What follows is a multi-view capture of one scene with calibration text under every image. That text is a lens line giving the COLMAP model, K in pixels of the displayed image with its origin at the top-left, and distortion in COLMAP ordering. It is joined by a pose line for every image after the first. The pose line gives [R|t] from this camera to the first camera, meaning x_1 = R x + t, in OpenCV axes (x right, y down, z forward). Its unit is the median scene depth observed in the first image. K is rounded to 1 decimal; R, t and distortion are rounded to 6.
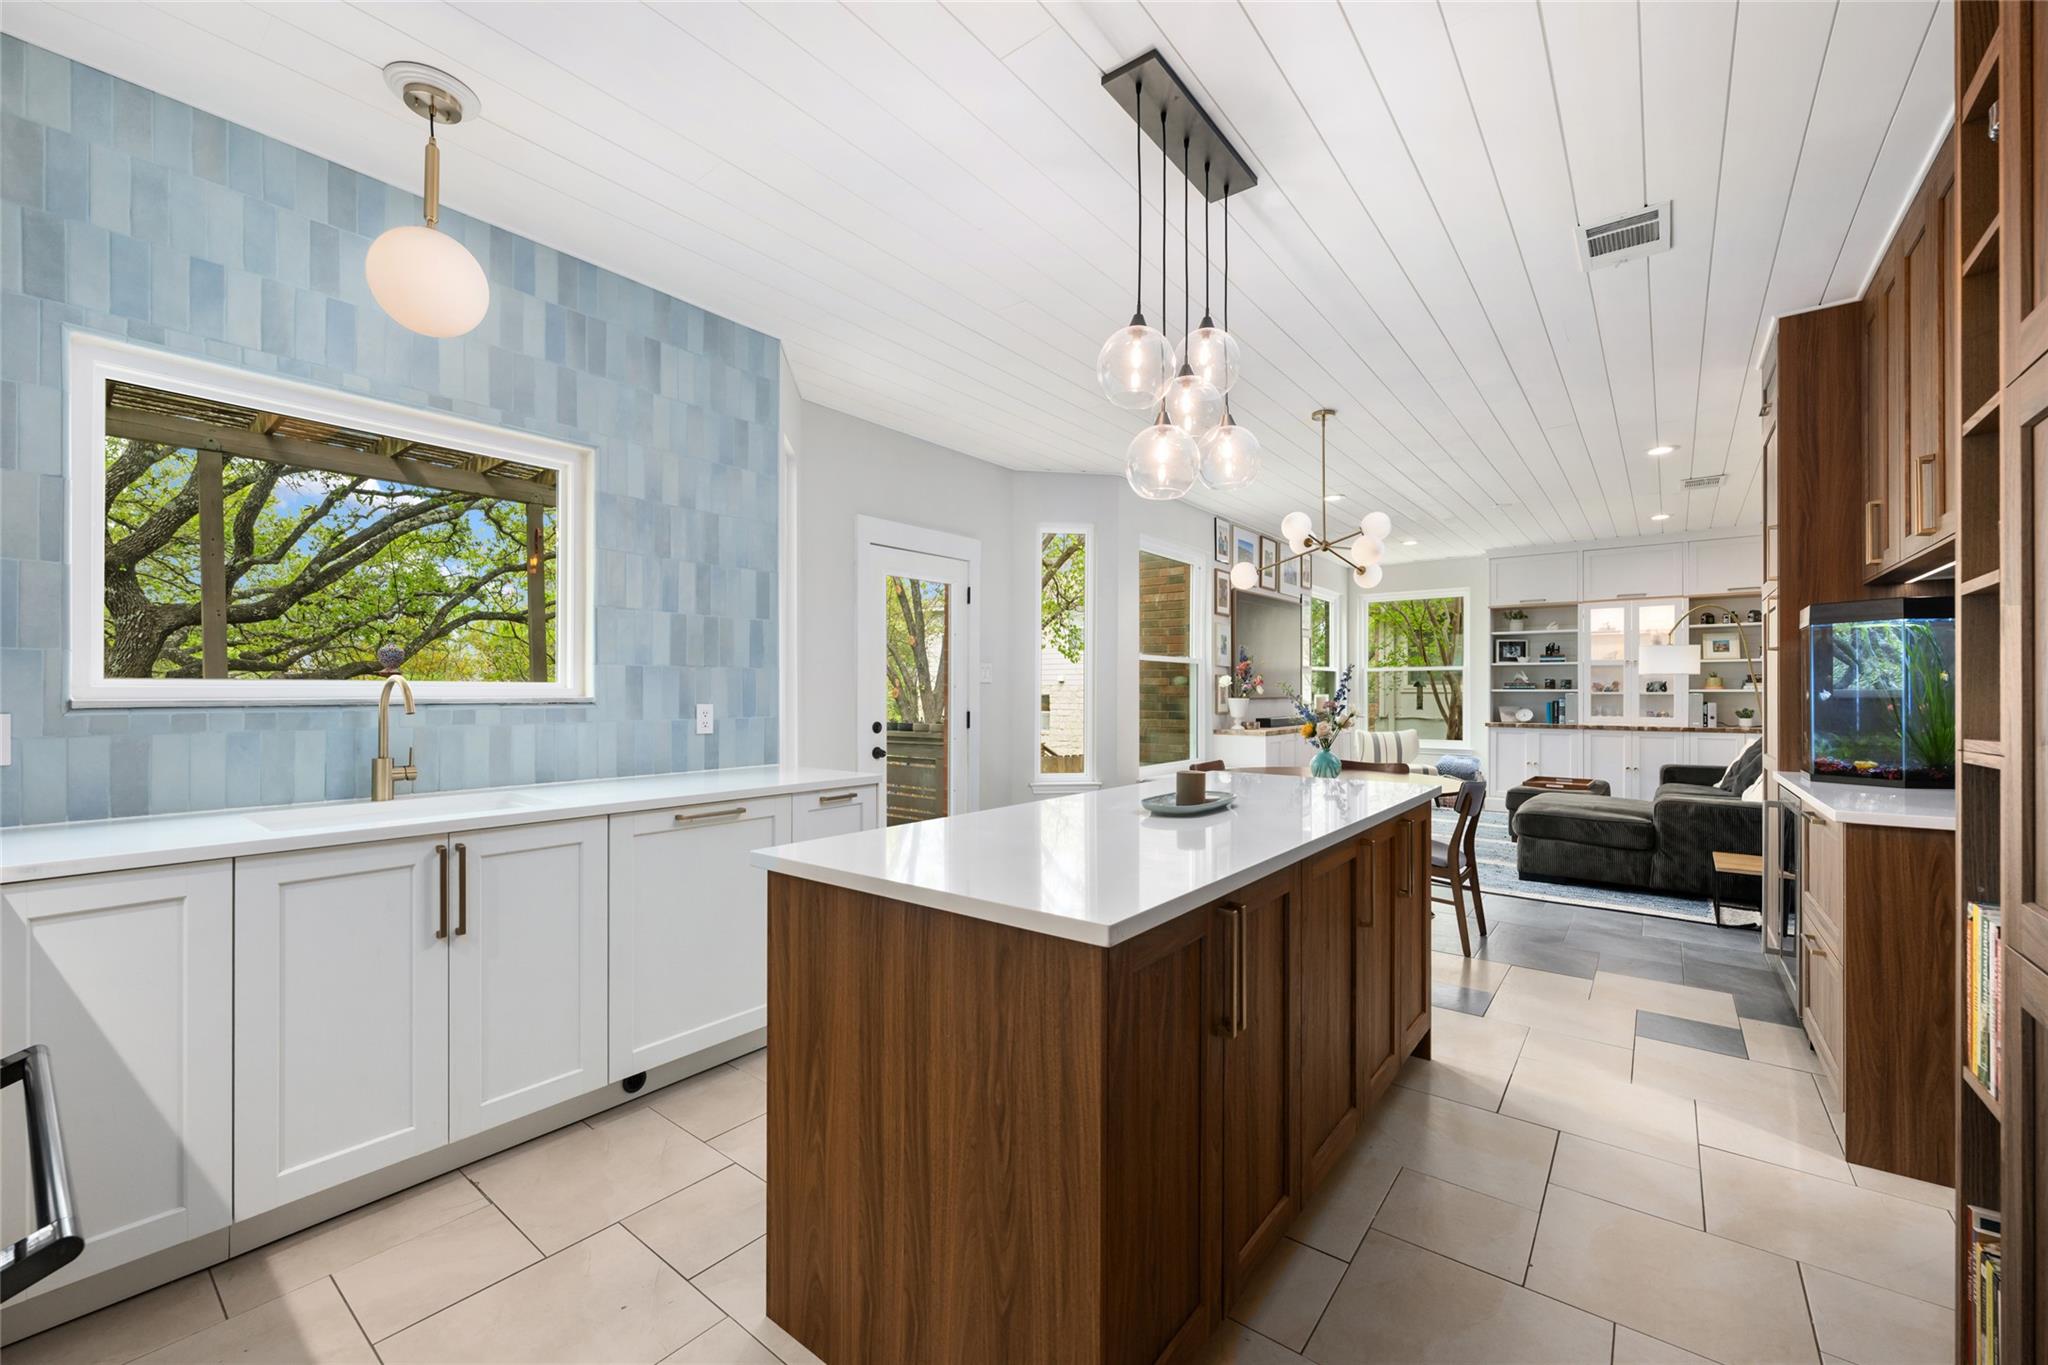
lens RADIAL K [[817.5, 0, 1021.9], [0, 817.5, 691.8], [0, 0, 1]] dist [-0.000321, -0.000141]
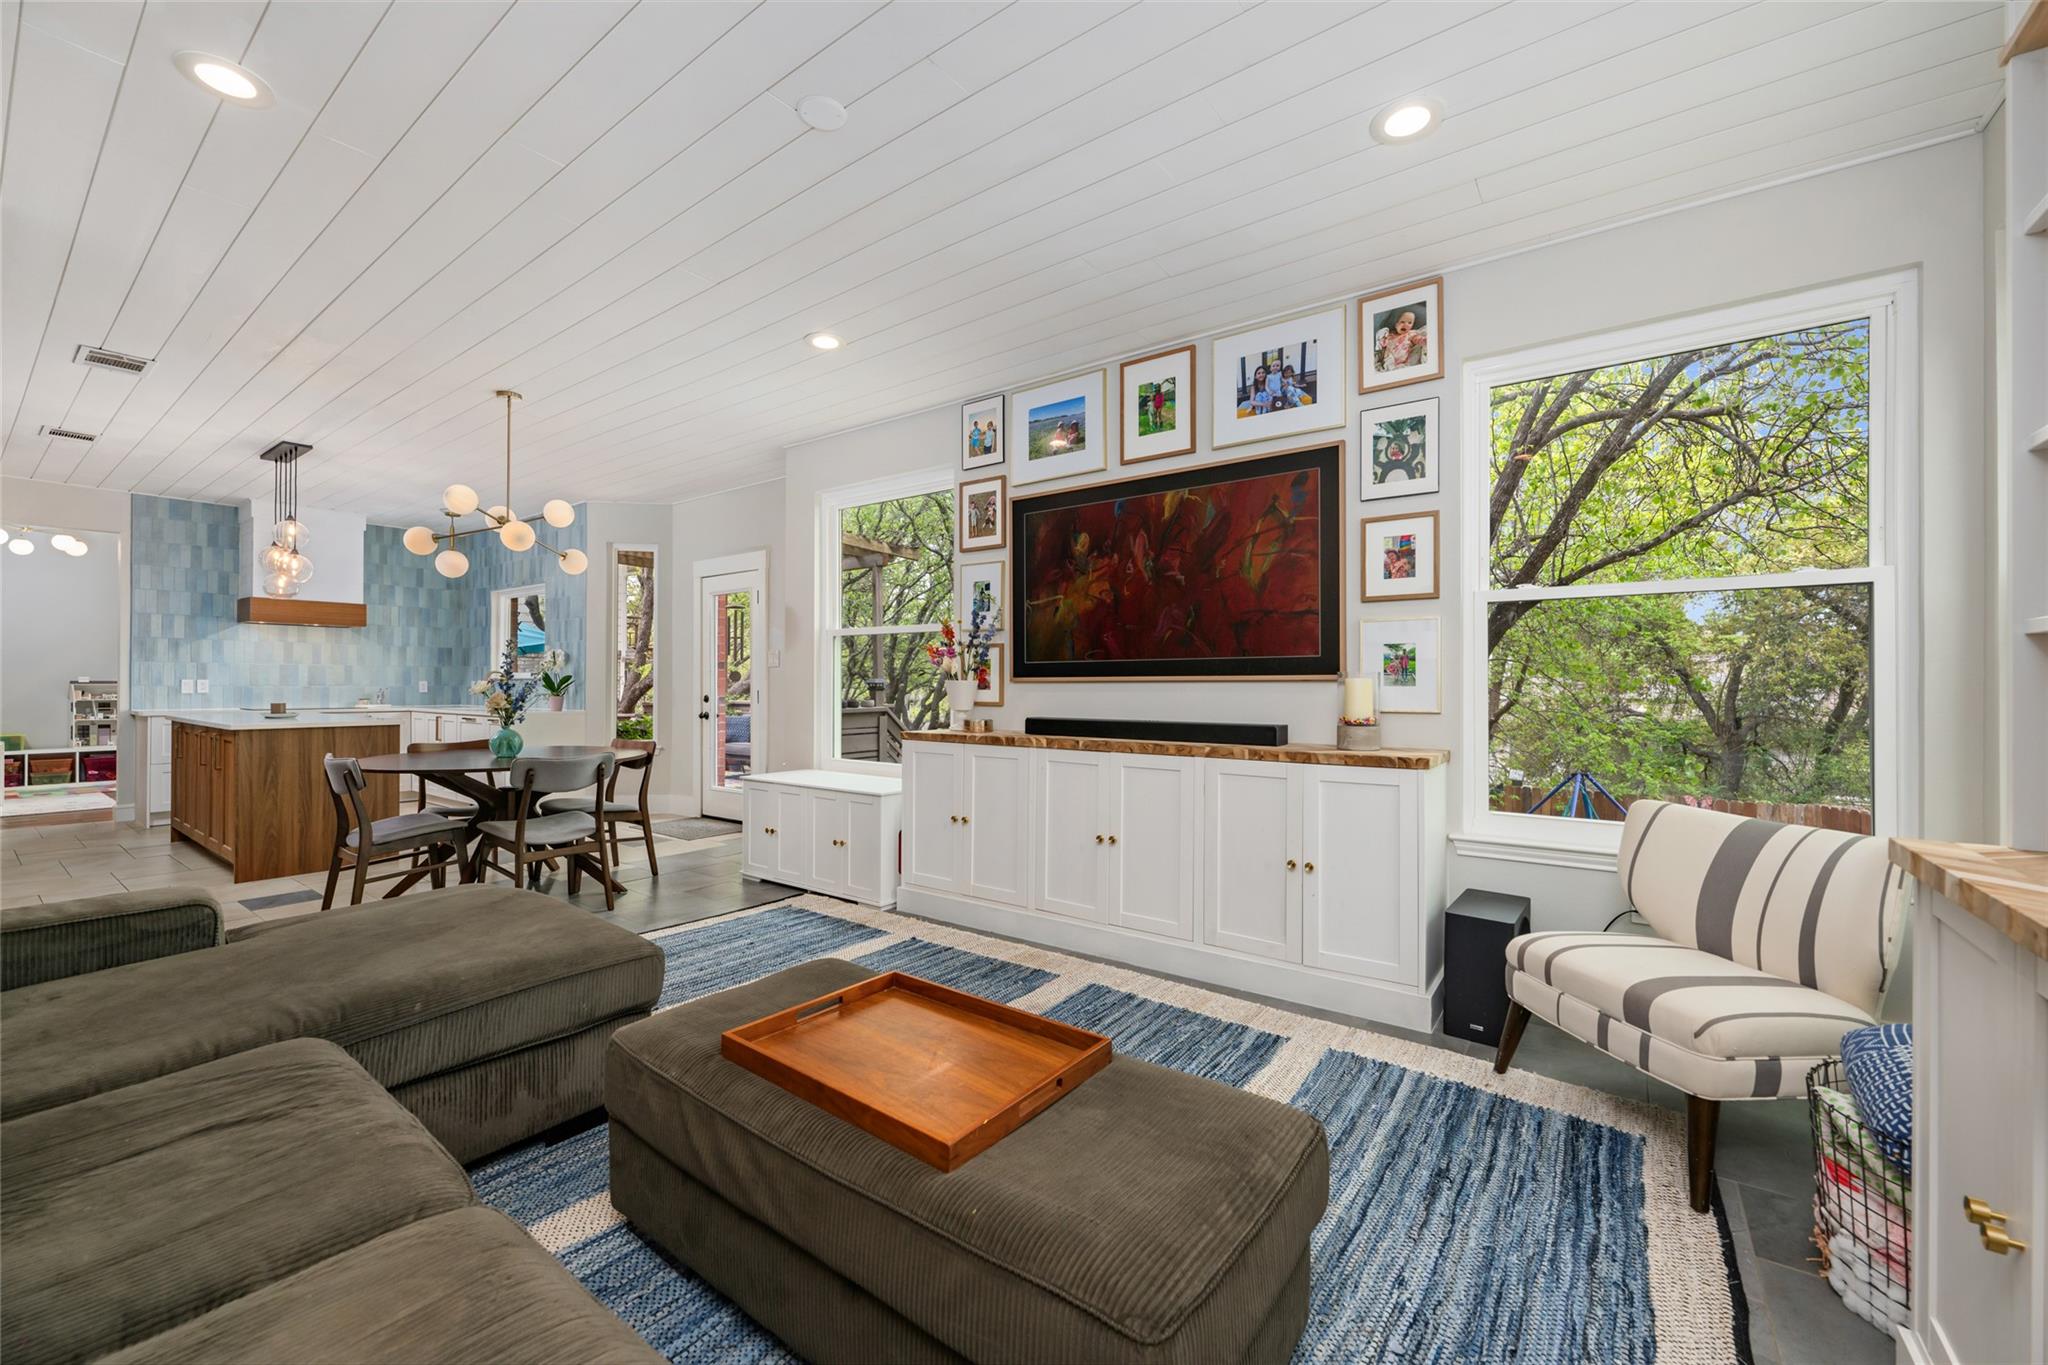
lens RADIAL K [[805.1, 0, 1014.1], [0, 805.1, 681.7], [0, 0, 1]] dist [-0.001422, -0.000169]
pose [[0.028743, -0.005397, -0.999572, 0.811278], [-0.003566, 0.999979, -0.005501, 0.011338], [0.999580, 0.003722, 0.028723, 0.937813]]
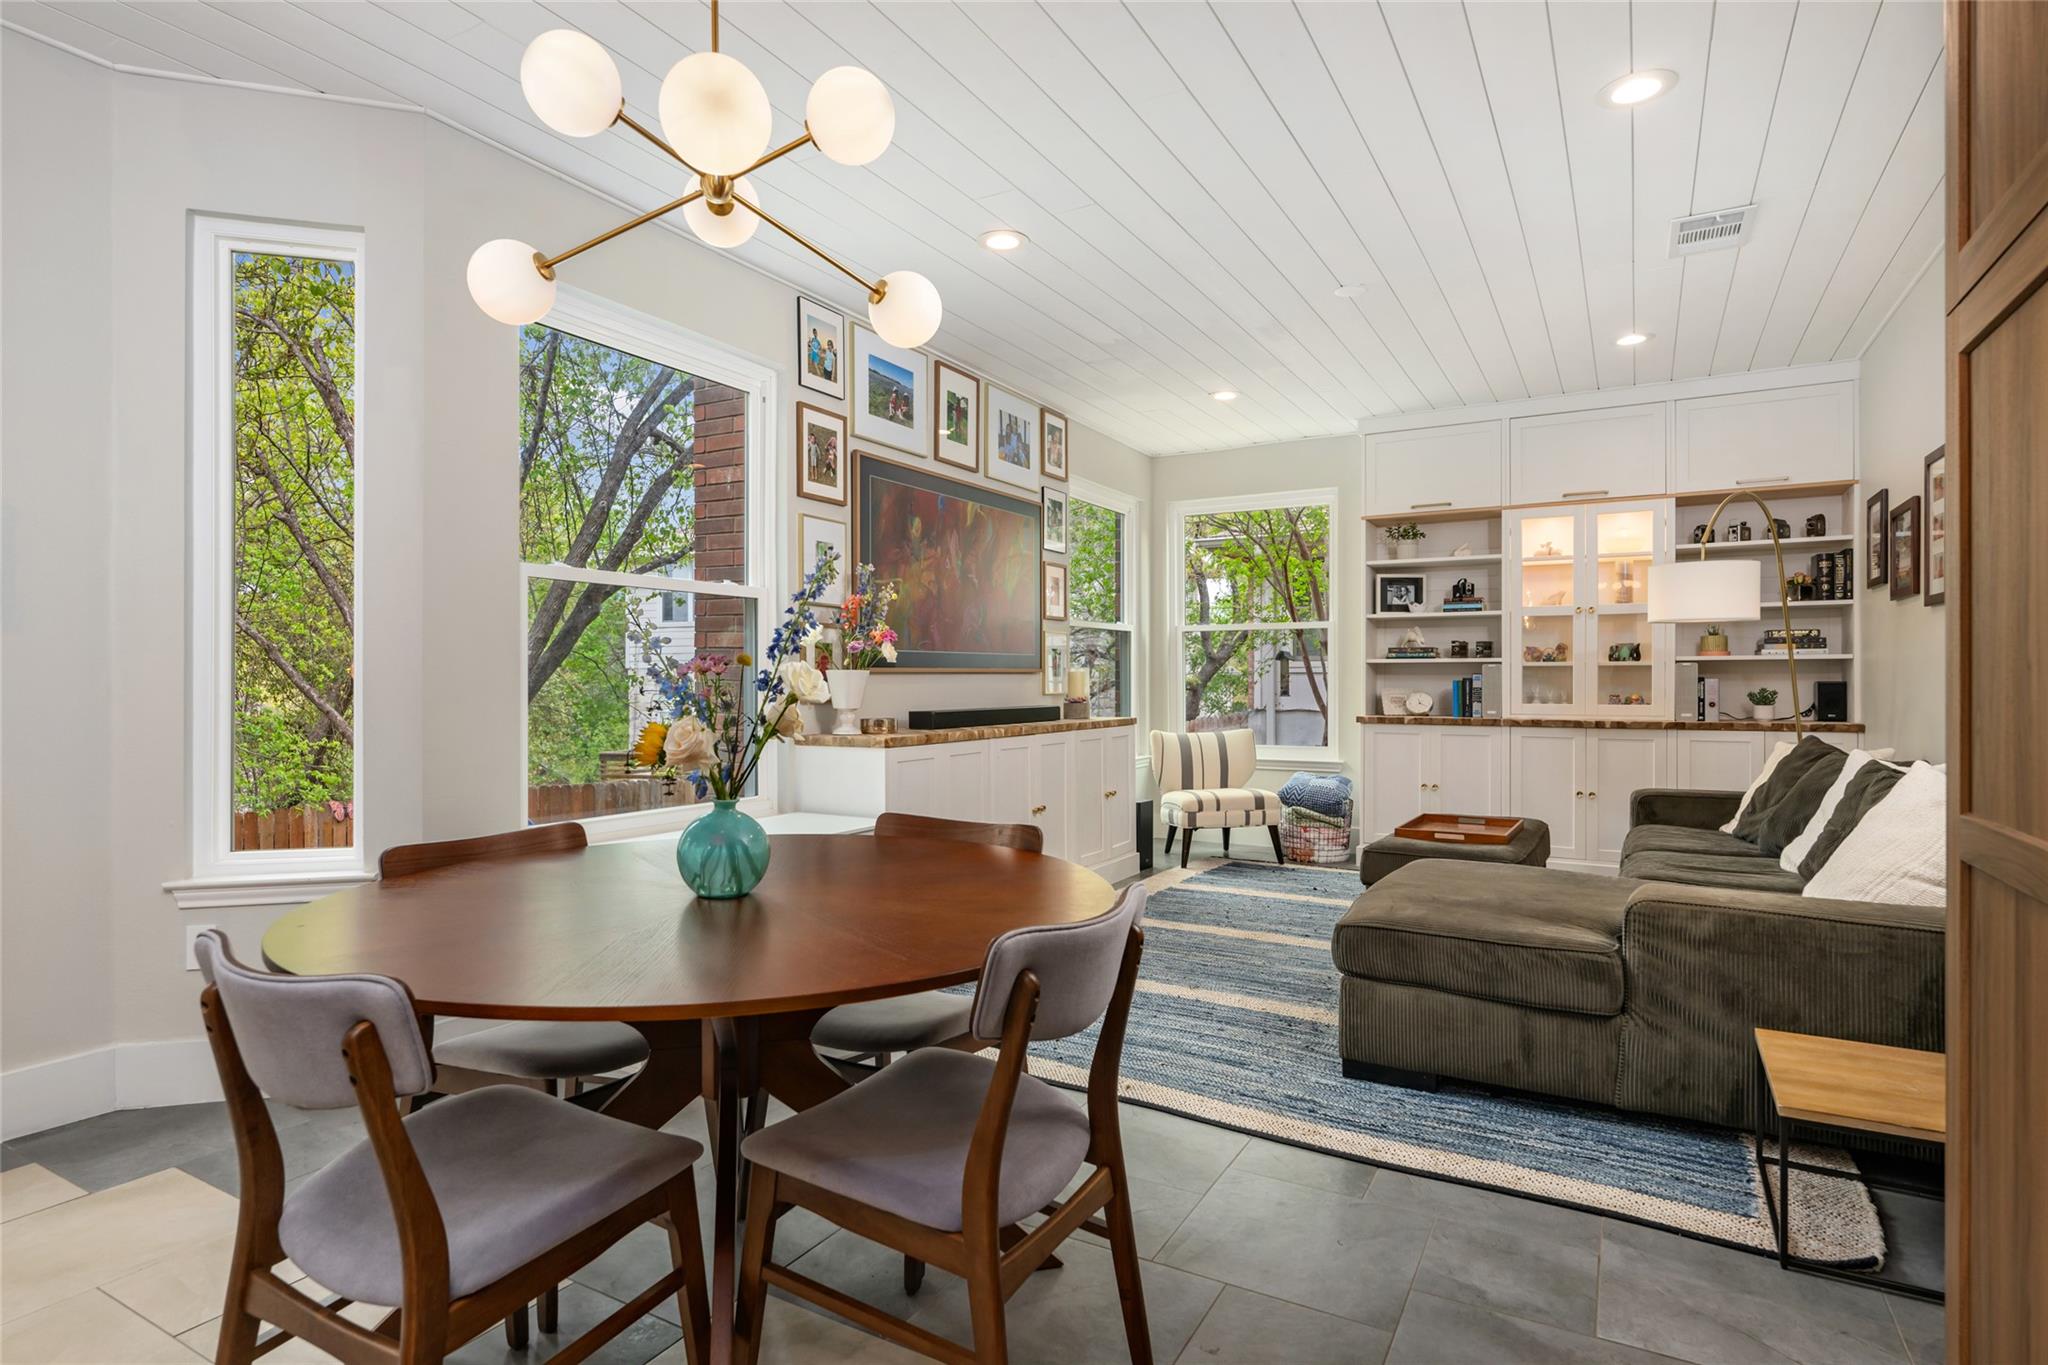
lens RADIAL K [[1061.7, 0, 1024.0], [0, 1061.7, 682.5], [0, 0, 1]] dist [0.000285, 0.000691]
pose [[0.989163, -0.002789, 0.146796, 0.252869], [0.002336, 0.999992, 0.003253, 0.012433], [-0.146804, -0.002874, 0.989161, 0.328416]]
